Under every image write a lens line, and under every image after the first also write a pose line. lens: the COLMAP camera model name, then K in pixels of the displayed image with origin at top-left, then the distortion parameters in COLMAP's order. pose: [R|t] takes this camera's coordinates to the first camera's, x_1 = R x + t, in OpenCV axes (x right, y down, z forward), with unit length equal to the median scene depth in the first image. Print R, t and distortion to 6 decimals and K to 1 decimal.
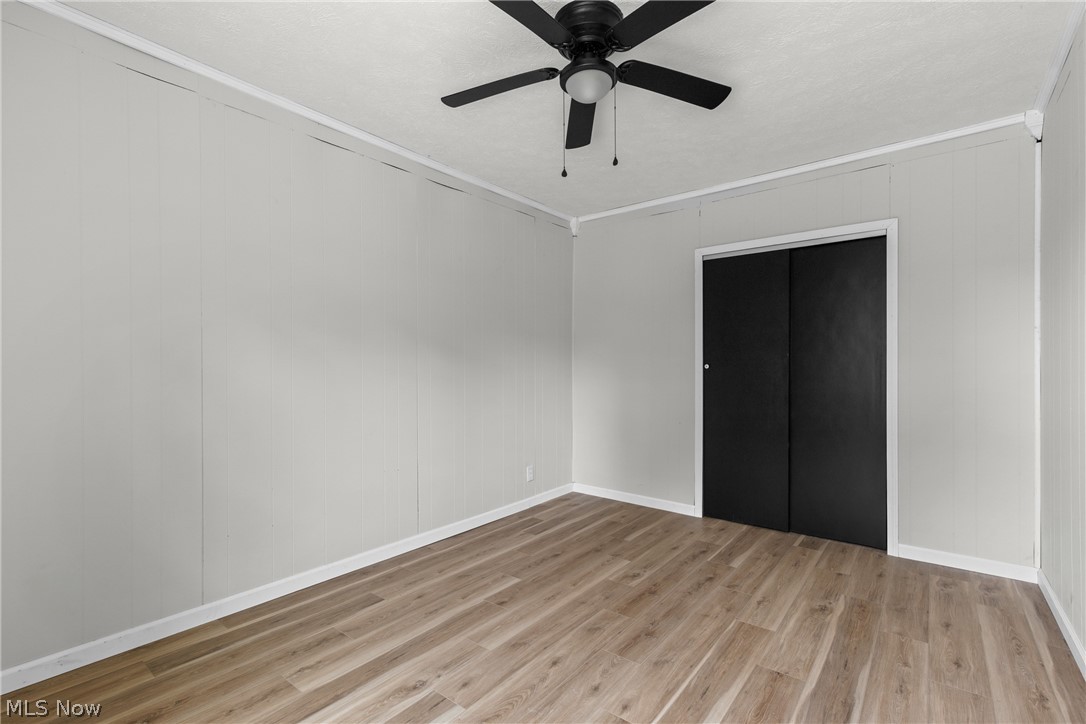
lens RADIAL K [[495.3, 0, 544.7], [0, 495.3, 365.2], [0, 0, 1]] dist [0.009236, -0.000235]
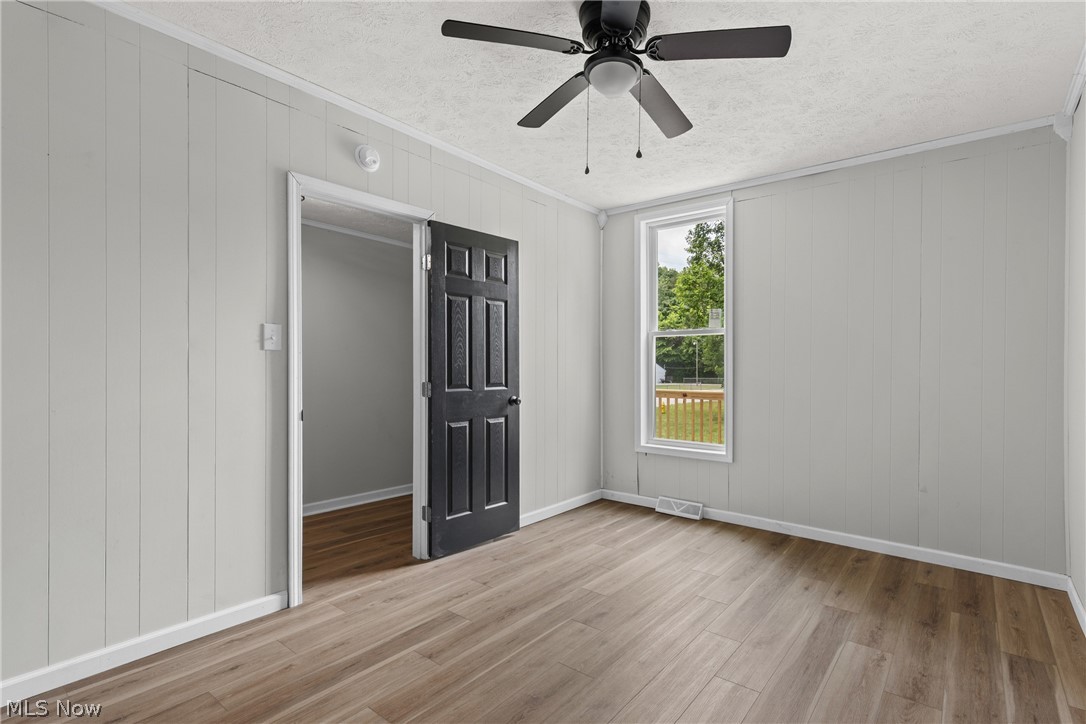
lens RADIAL K [[495.3, 0, 544.7], [0, 495.3, 365.2], [0, 0, 1]] dist [0.009236, -0.000235]
pose [[-0.998444, -0.007879, 0.055199, 0.166515], [-0.008591, 0.999883, -0.012670, 0.007811], [-0.055093, -0.013124, -0.998395, 1.999206]]
